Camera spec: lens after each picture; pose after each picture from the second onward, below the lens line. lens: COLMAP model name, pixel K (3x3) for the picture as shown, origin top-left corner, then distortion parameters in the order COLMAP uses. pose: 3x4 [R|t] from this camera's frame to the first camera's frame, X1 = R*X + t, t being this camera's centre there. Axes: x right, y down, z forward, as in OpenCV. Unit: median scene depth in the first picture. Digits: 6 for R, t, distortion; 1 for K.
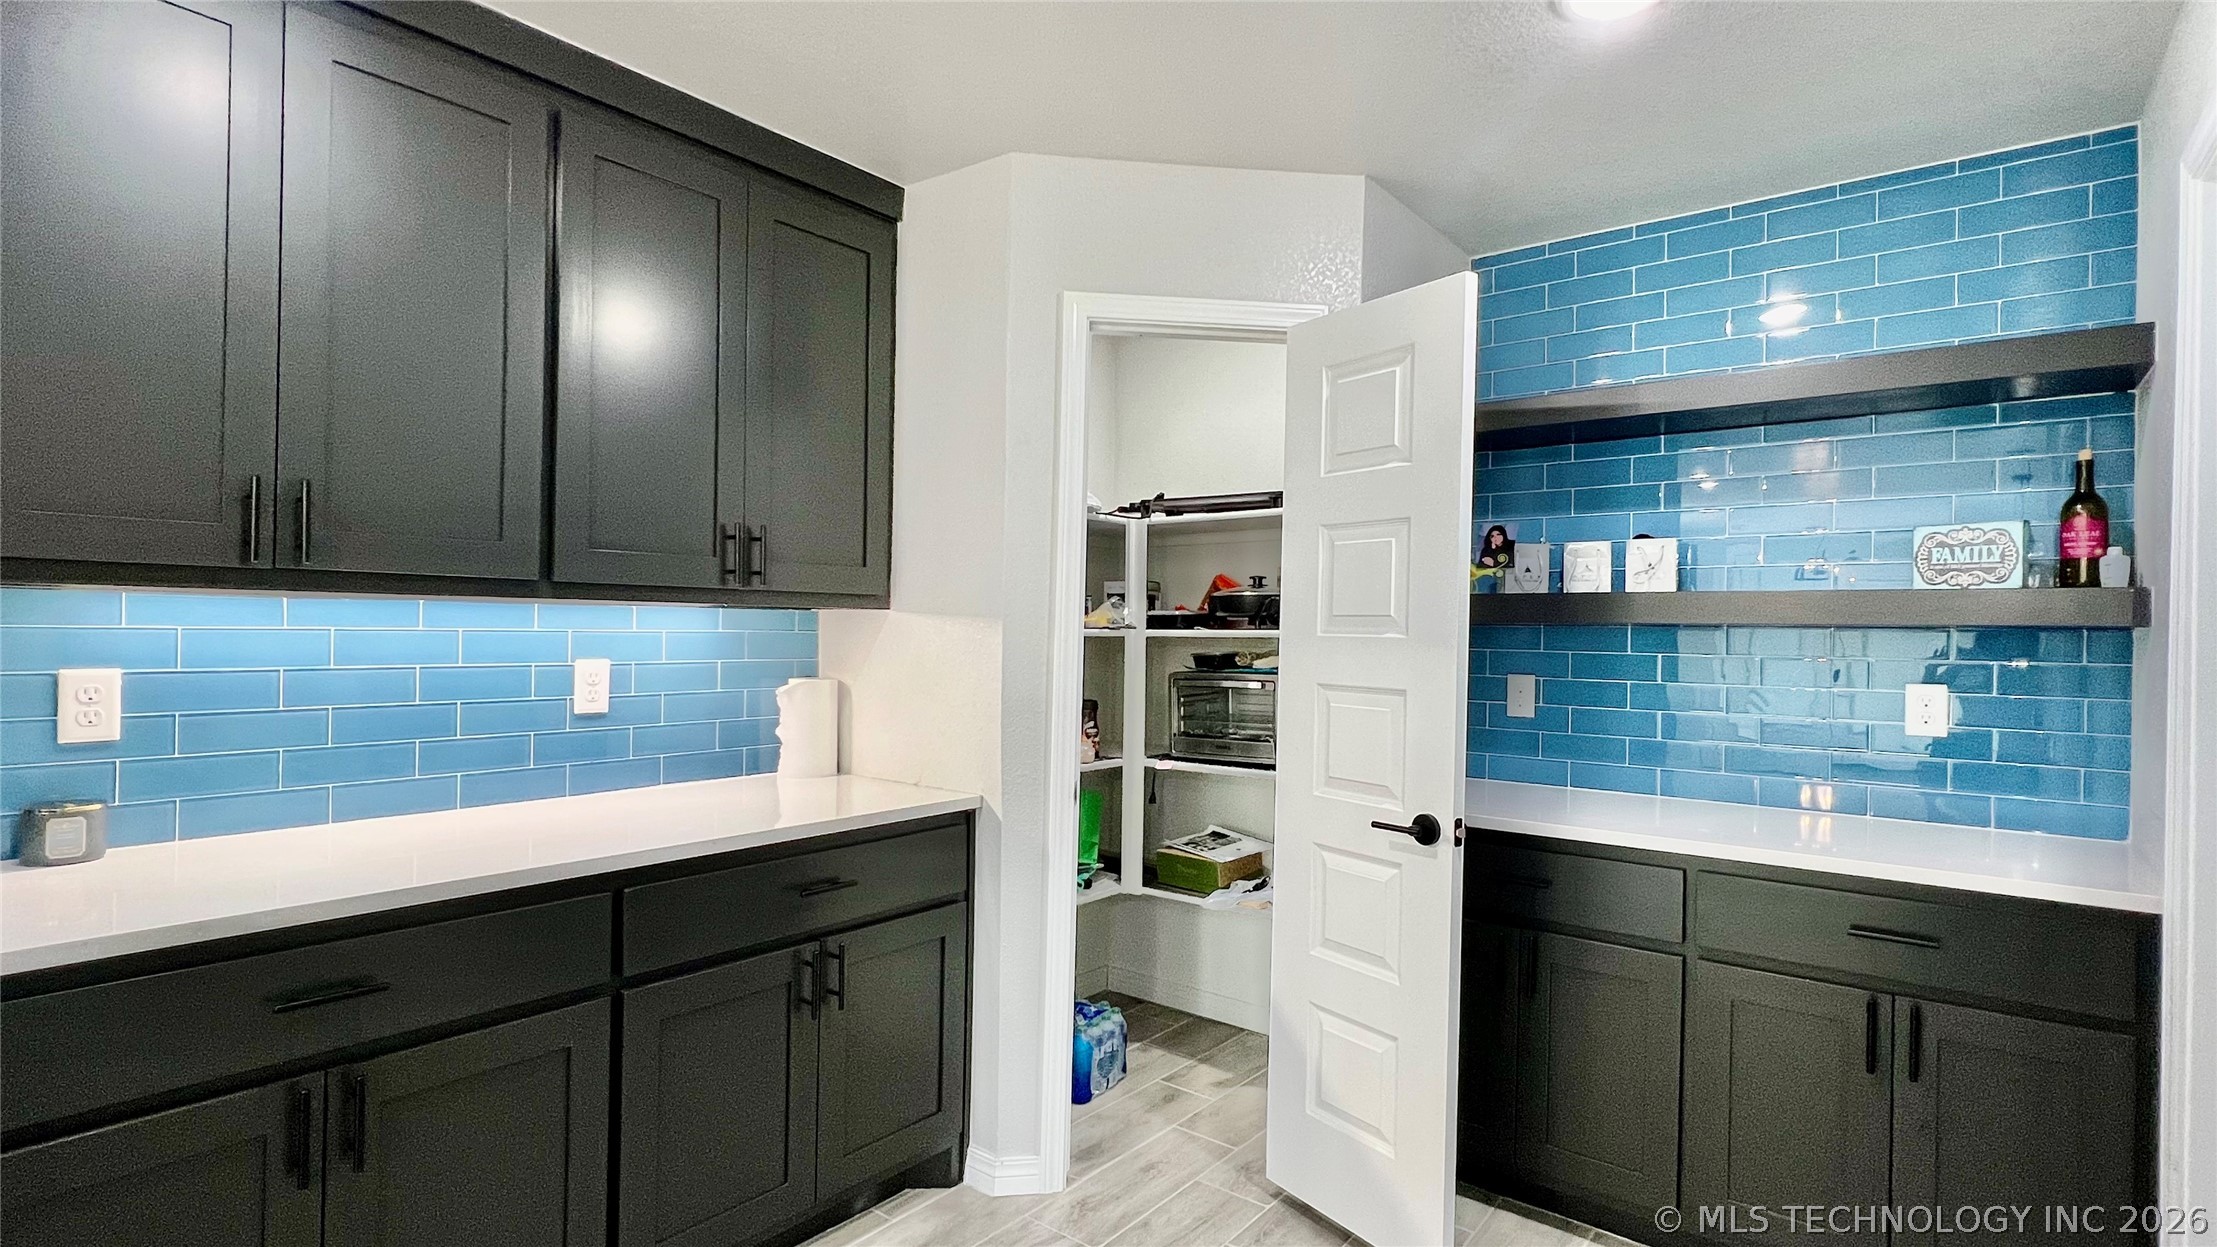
lens RADIAL K [[1068.7, 0, 1104.2], [0, 1068.7, 628.0], [0, 0, 1]] dist [-0.000149, -0.000220]
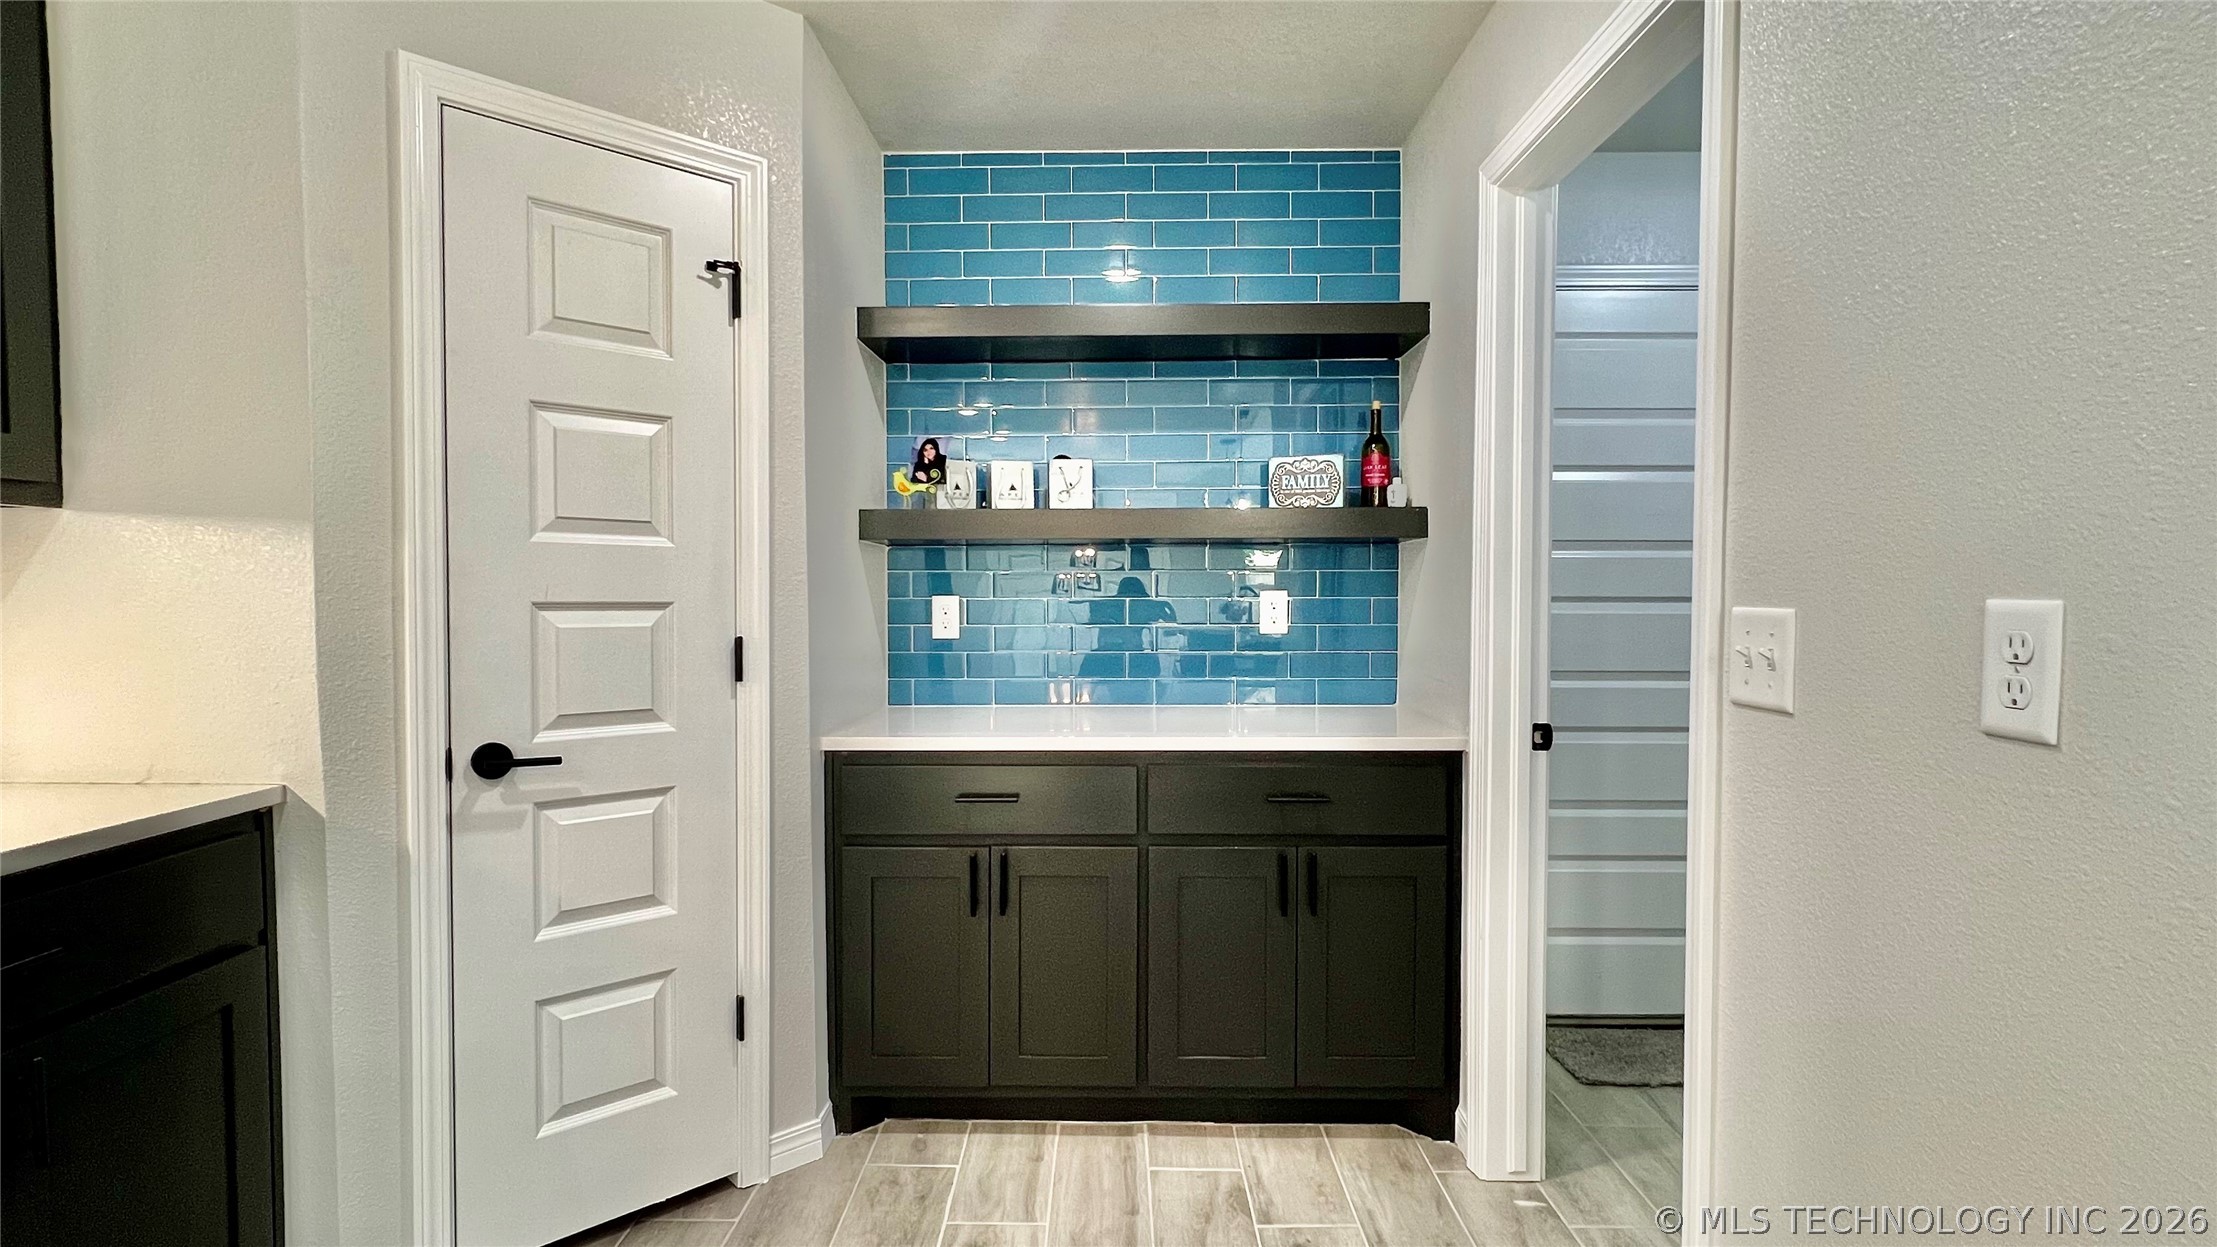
lens RADIAL K [[1068.7, 0, 1104.2], [0, 1068.7, 628.0], [0, 0, 1]] dist [-0.000149, -0.000220]
pose [[0.793786, -0.040630, 0.606838, -0.101534], [0.013218, 0.998683, 0.049576, 0.029456], [-0.608053, -0.031331, 0.793278, 0.145591]]
